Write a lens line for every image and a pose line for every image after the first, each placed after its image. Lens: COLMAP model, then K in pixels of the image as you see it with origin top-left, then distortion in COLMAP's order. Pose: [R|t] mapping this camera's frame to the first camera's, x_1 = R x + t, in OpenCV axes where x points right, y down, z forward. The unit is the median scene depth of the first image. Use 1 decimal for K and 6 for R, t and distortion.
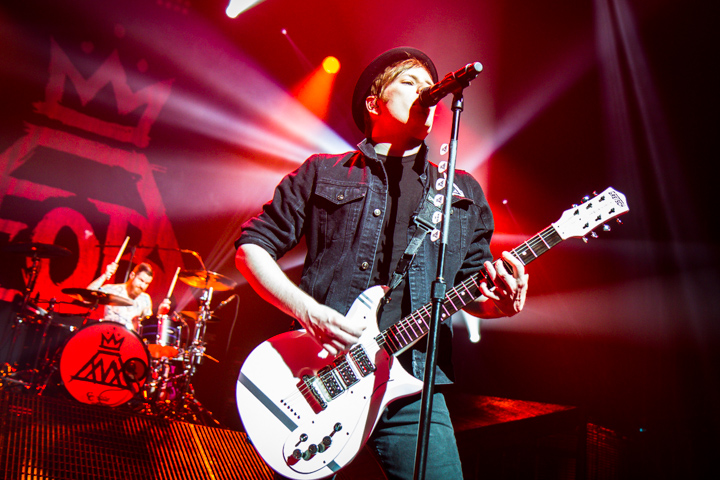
lens RADIAL K [[855.0, 0, 368.6], [0, 855.0, 239.4], [0, 0, 1]] dist [0.001931, 0.021406]
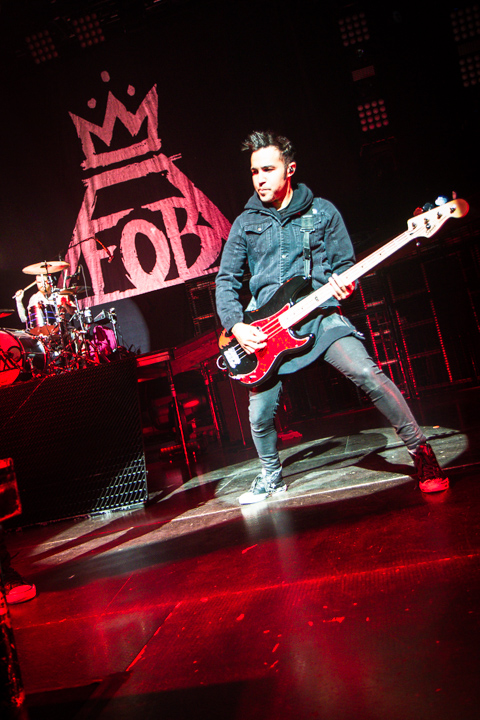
lens RADIAL K [[637.9, 0, 226.8], [0, 637.9, 355.6], [0, 0, 1]] dist [0.007330, -0.000444]
pose [[0.725737, -0.331438, -0.602872, 0.584973], [0.494346, 0.860672, 0.121926, 0.190526], [0.478463, -0.386514, 0.788467, 0.327622]]
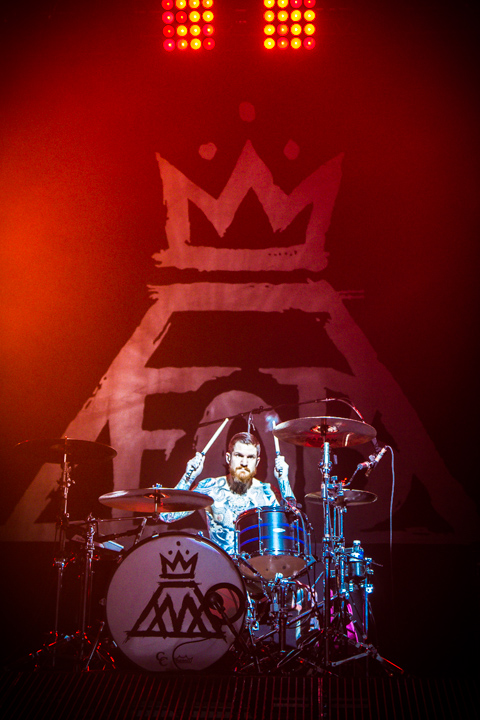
lens RADIAL K [[1313.1, 0, 240.0], [0, 1313.1, 360.0], [0, 0, 1]] dist [0.033094, 0.002806]
pose [[0.865082, -0.268058, -0.424003, 0.166630], [0.250068, 0.963182, -0.098725, 0.078556], [0.434856, -0.020624, 0.900264, 0.170546]]
